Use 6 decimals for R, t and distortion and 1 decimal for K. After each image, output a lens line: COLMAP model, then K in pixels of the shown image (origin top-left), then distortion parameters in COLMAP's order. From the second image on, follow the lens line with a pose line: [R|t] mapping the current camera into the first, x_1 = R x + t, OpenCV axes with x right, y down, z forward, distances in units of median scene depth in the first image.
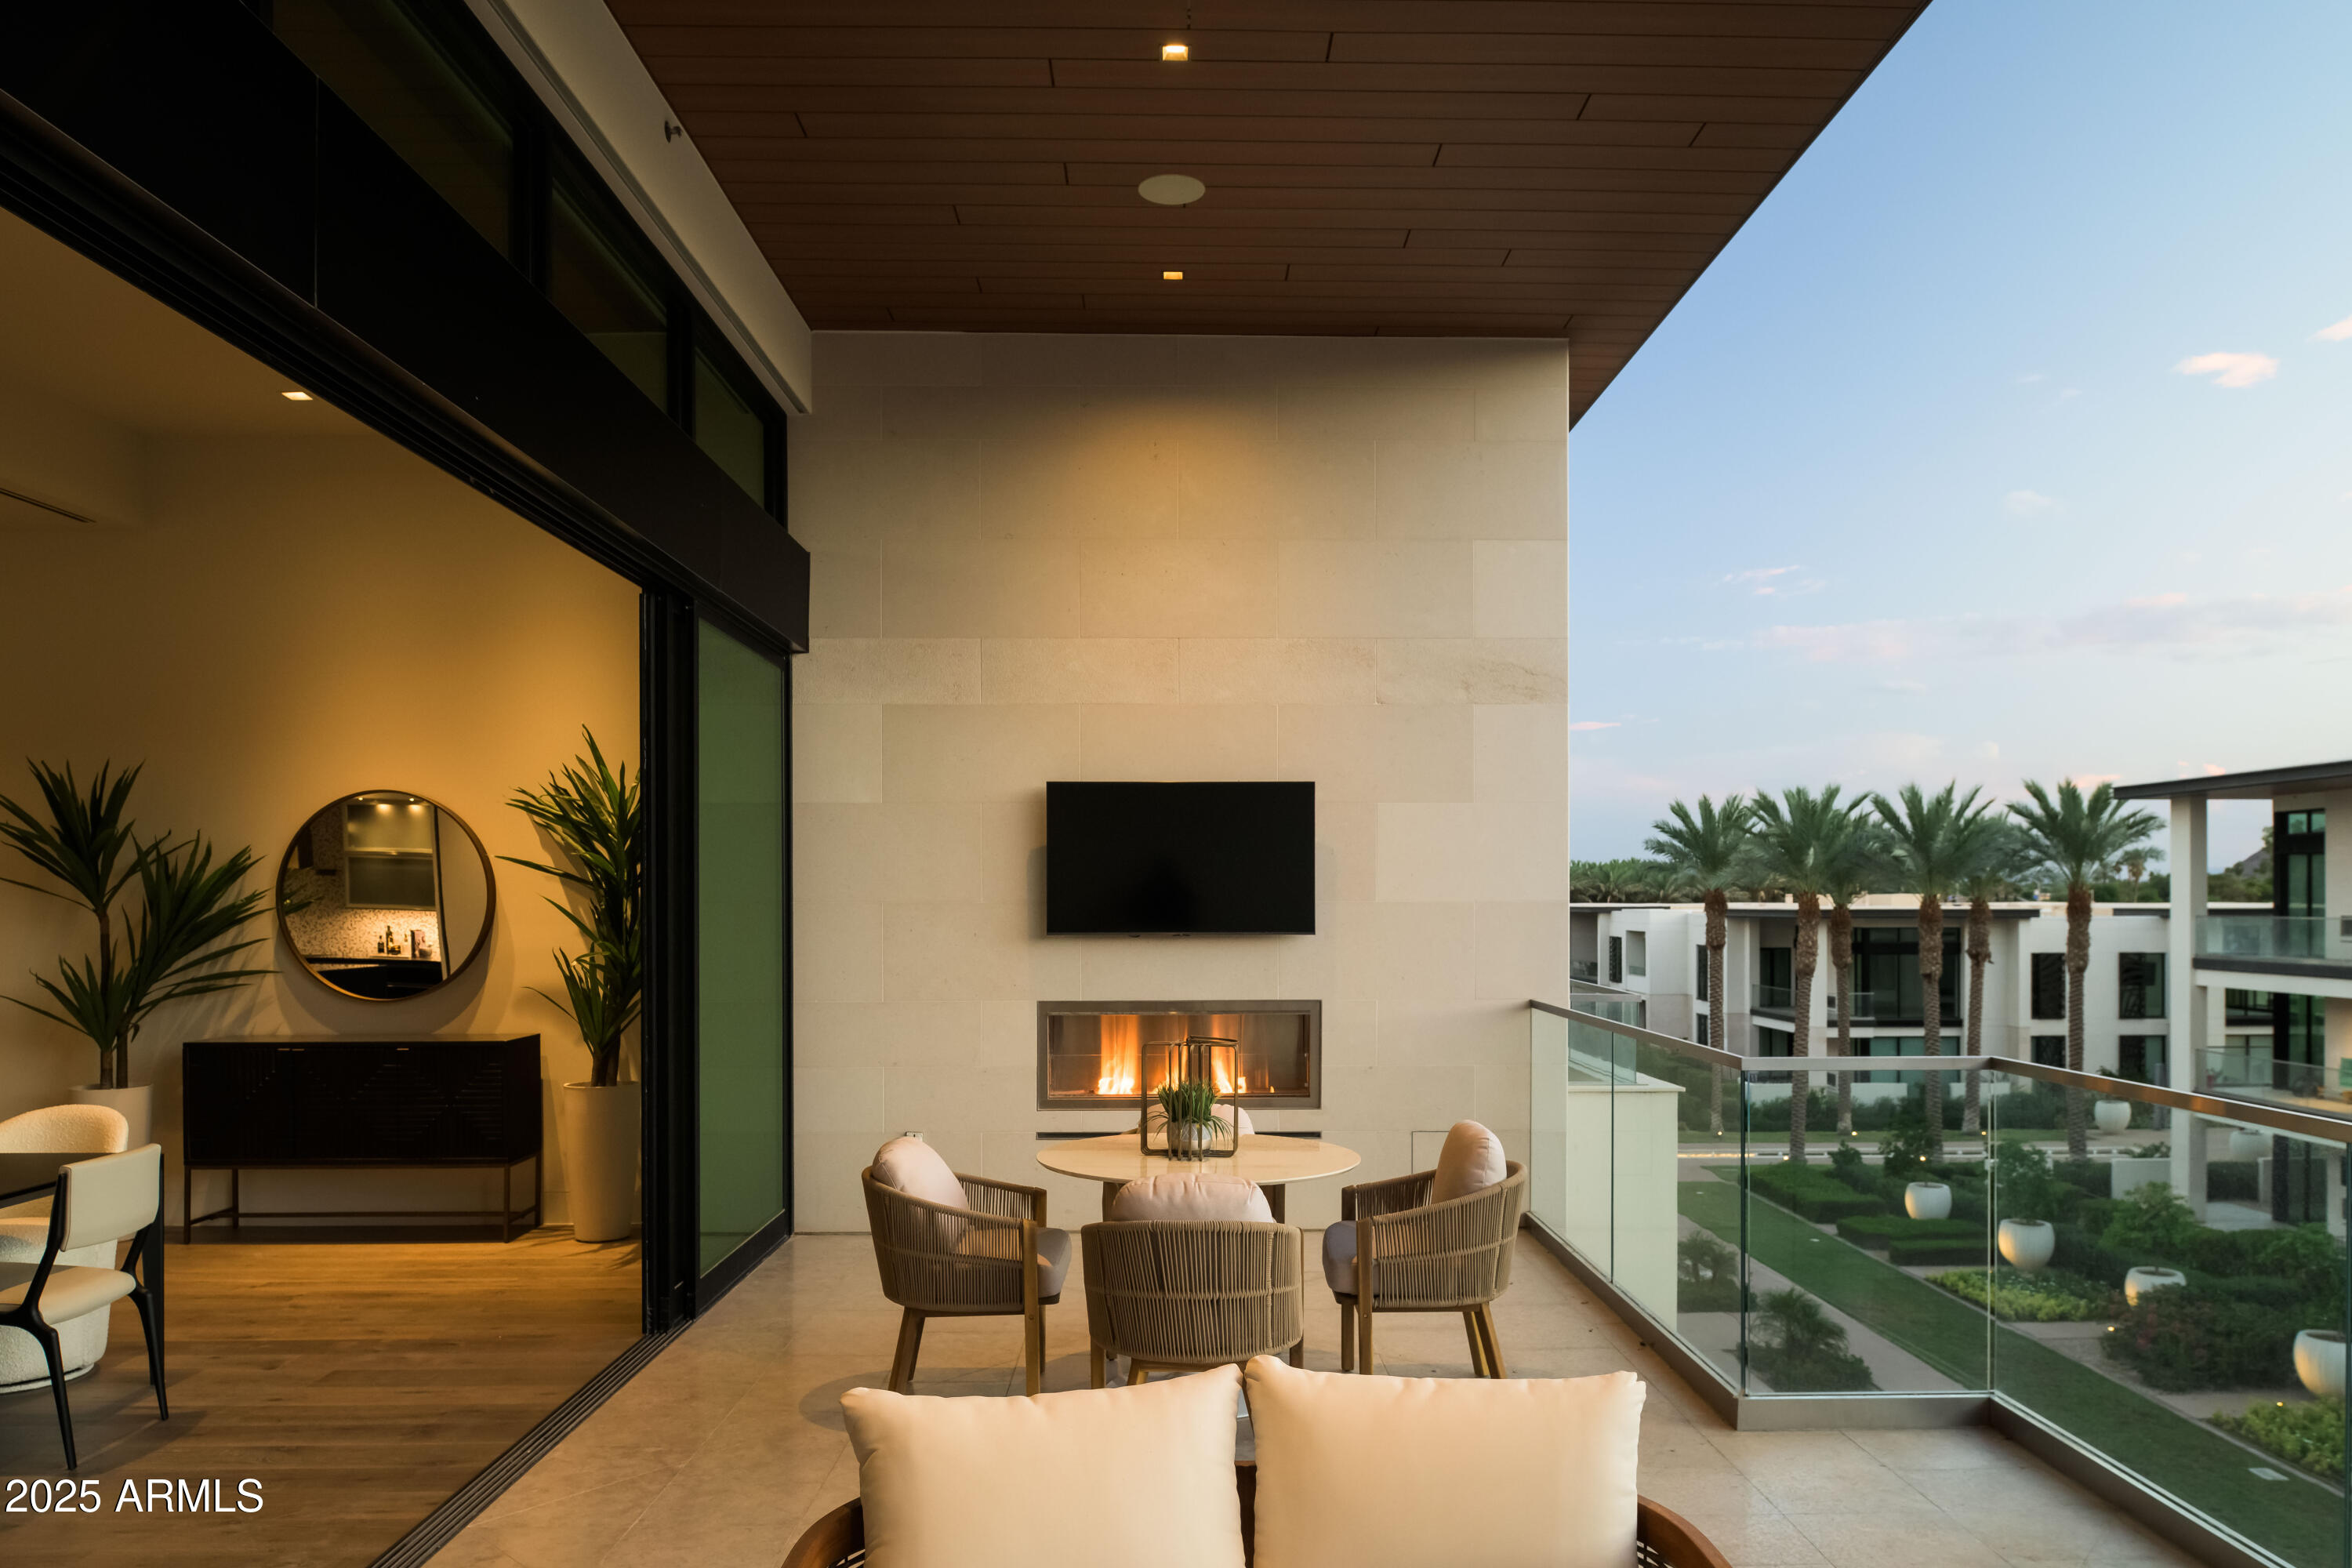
lens RADIAL K [[1609.4, 0, 1179.7], [0, 1609.4, 908.8], [0, 0, 1]] dist [-0.000713, -0.000422]
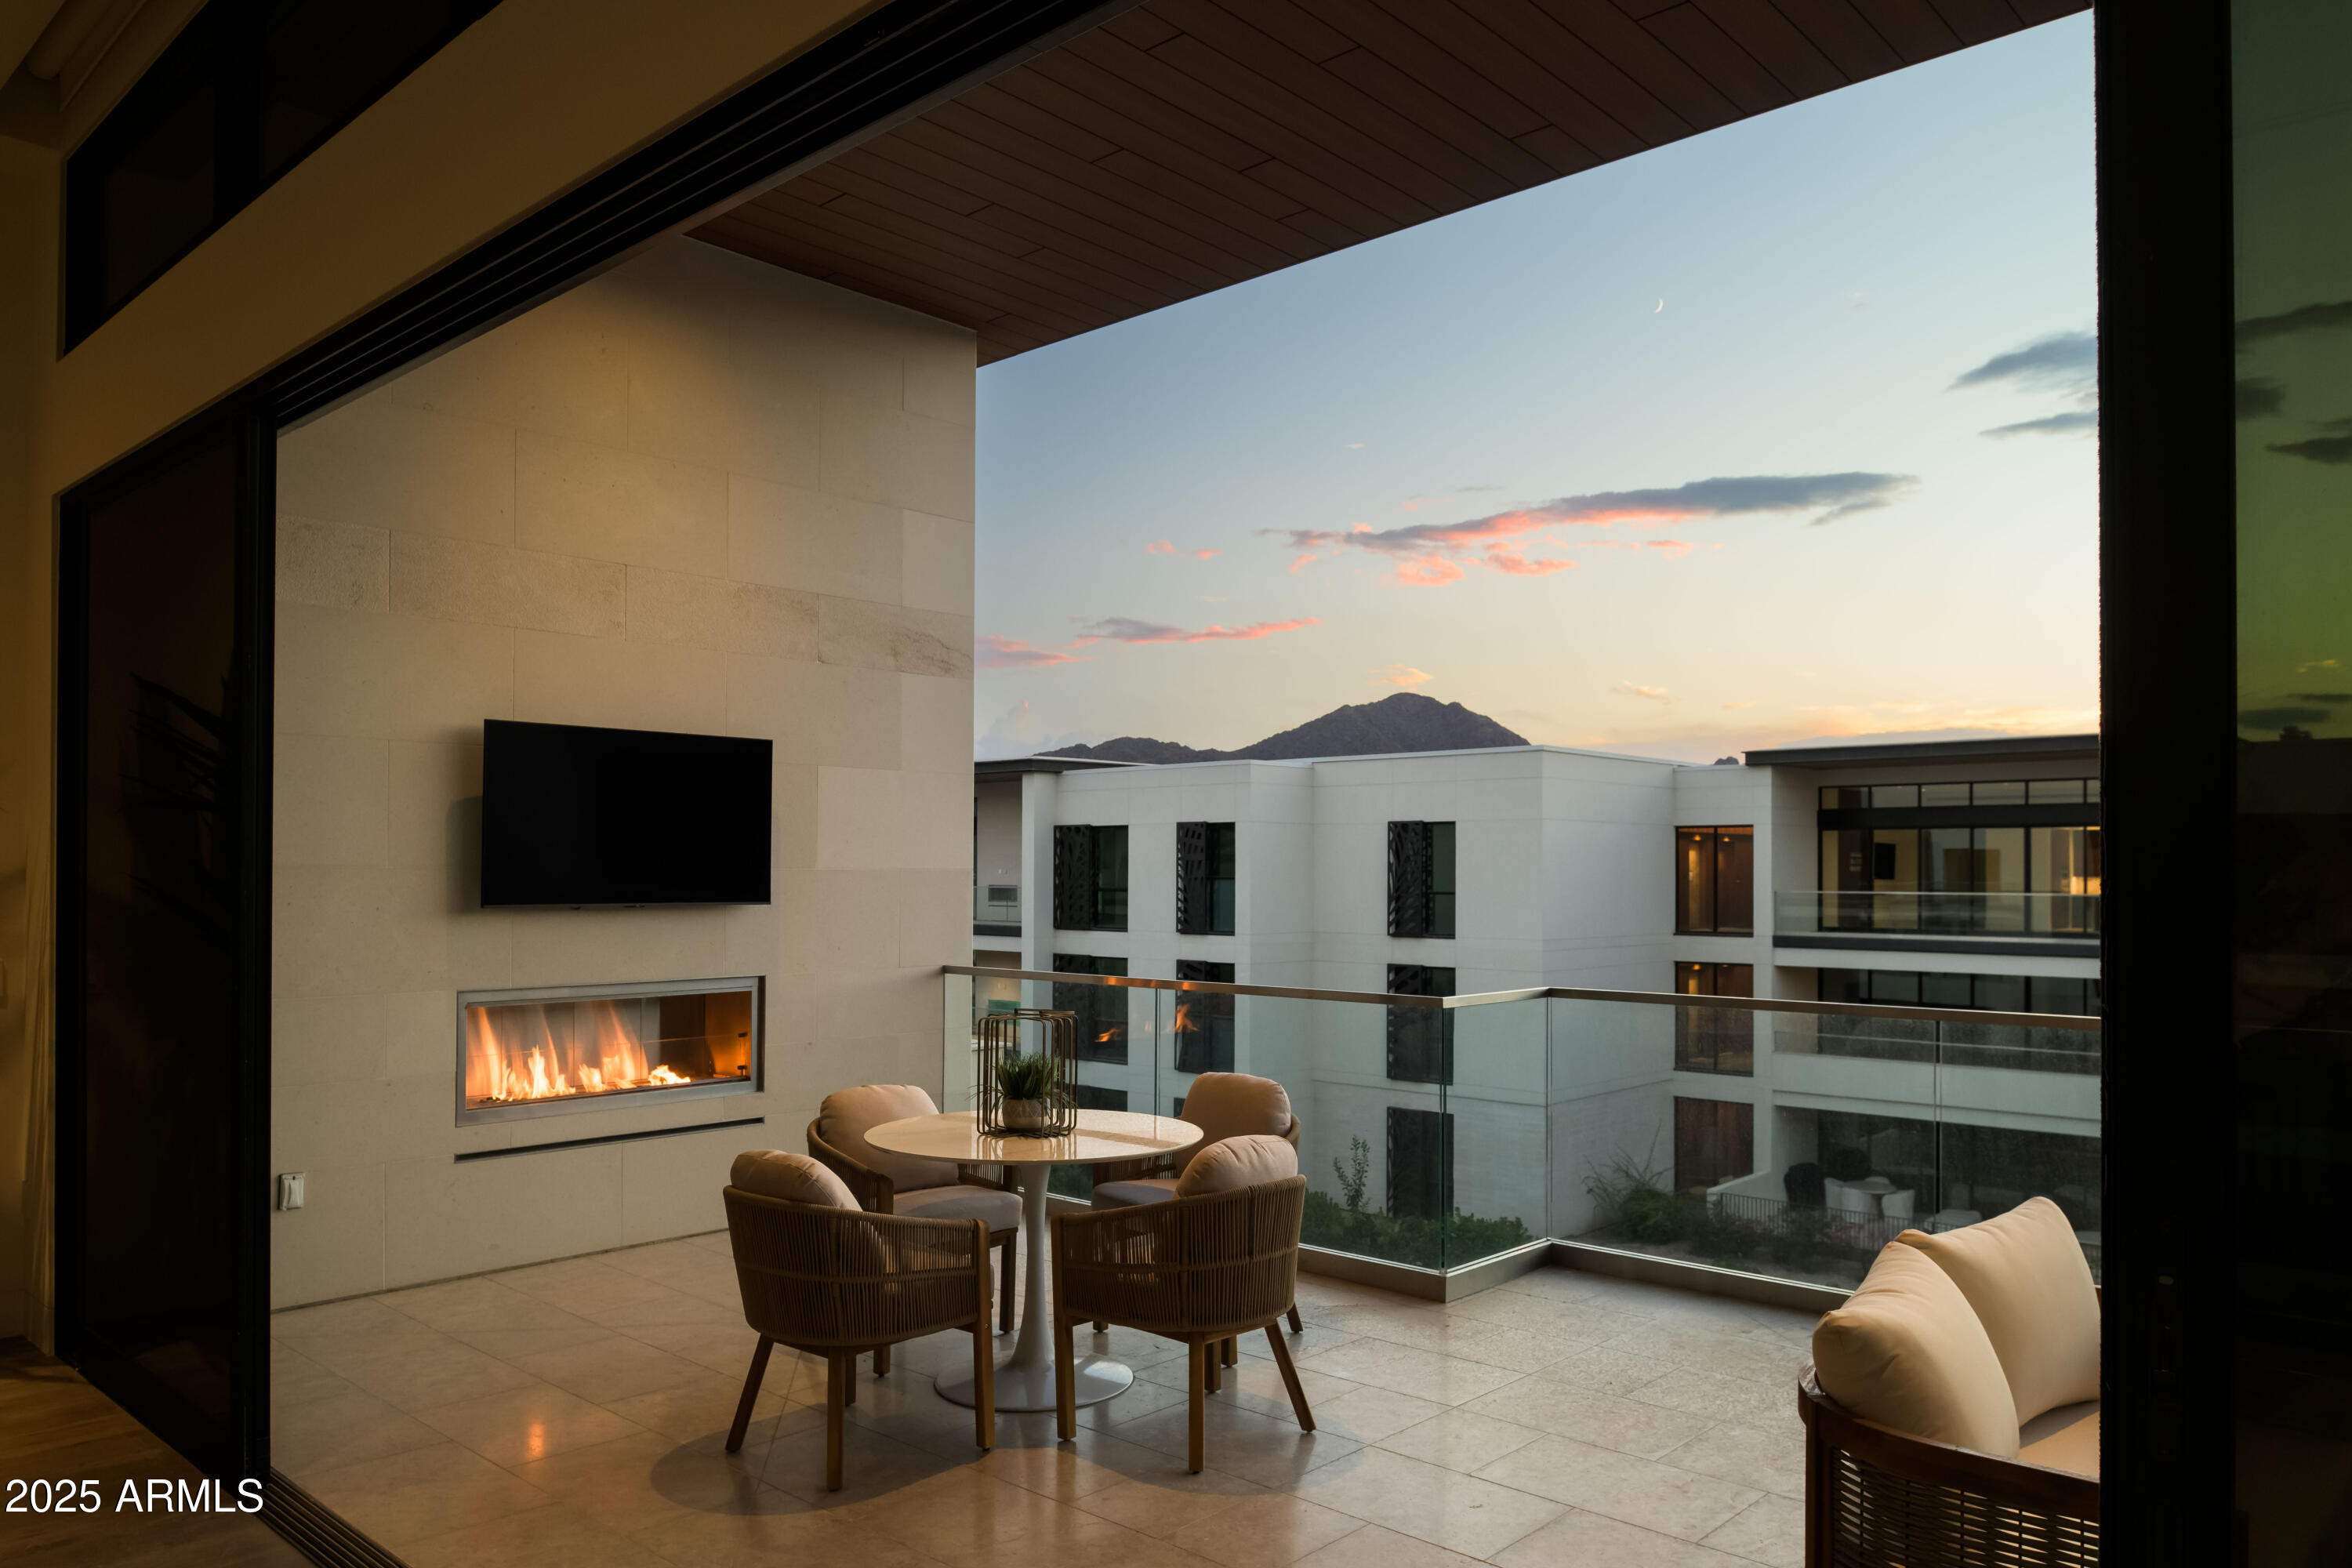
lens RADIAL K [[1618.5, 0, 1177.1], [0, 1618.5, 865.1], [0, 0, 1]] dist [-0.008398, -0.004063]
pose [[0.686033, 0.005747, 0.727548, -0.431204], [-0.001079, 0.999976, -0.006881, -0.000379], [-0.727570, 0.003936, 0.686022, 0.186033]]
